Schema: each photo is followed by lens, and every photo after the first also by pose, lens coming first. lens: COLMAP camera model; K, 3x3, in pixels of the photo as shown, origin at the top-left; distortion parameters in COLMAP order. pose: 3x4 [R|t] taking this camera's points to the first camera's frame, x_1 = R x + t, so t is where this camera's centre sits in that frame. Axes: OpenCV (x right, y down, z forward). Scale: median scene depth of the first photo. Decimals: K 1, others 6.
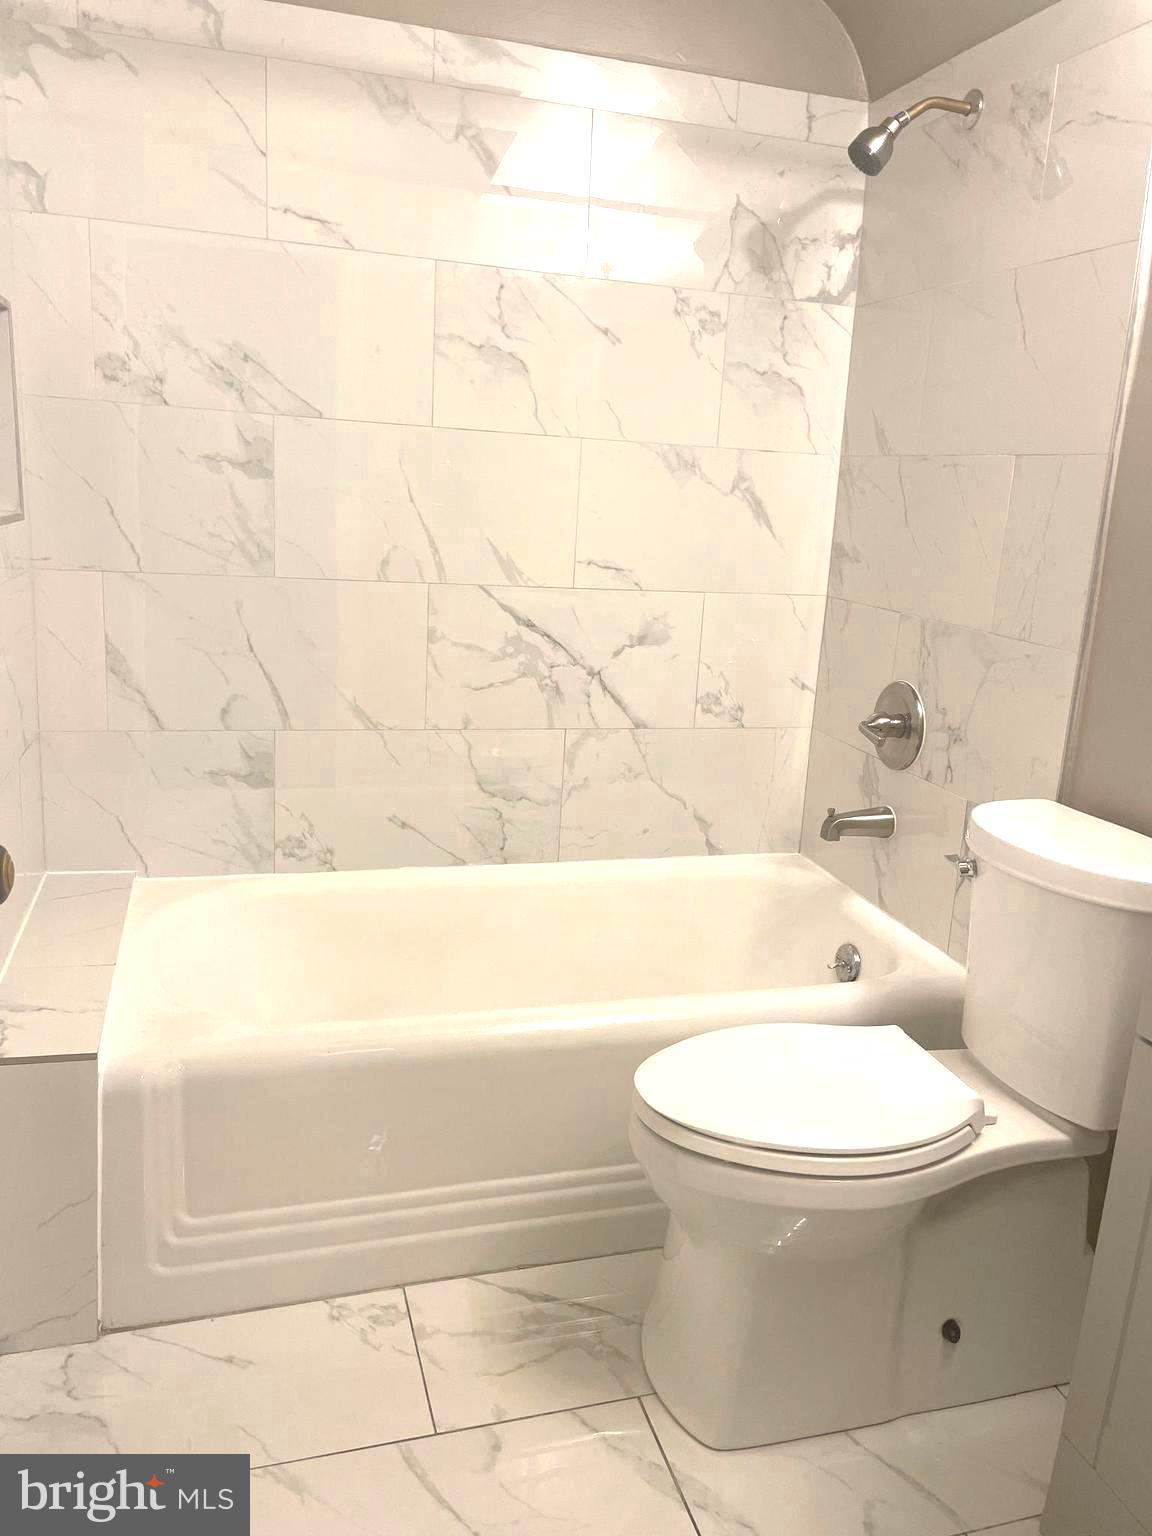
lens RADIAL K [[1170.1, 0, 578.8], [0, 1170.1, 765.9], [0, 0, 1]] dist [0.080069, -0.118471]
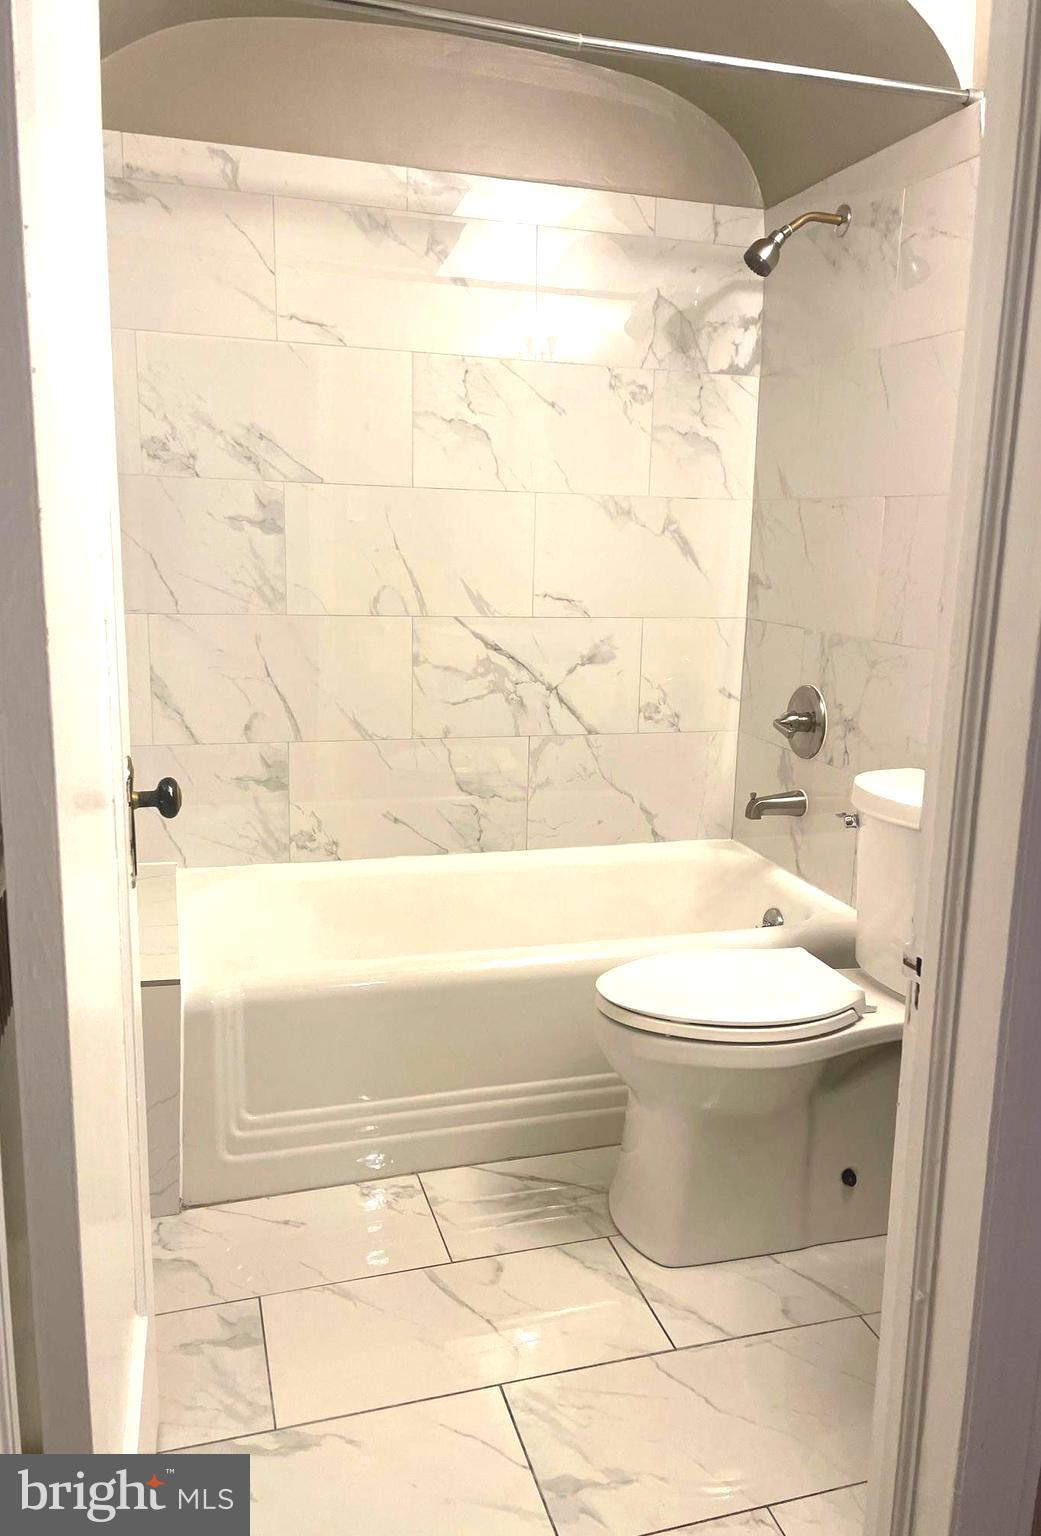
lens RADIAL K [[1186.8, 0, 538.1], [0, 1186.8, 791.6], [0, 0, 1]] dist [0.077893, -0.130177]
pose [[0.999485, -0.031621, 0.005545, -0.011740], [0.031727, 0.999296, -0.020025, 0.052361], [-0.004908, 0.020191, 0.999784, -0.215646]]
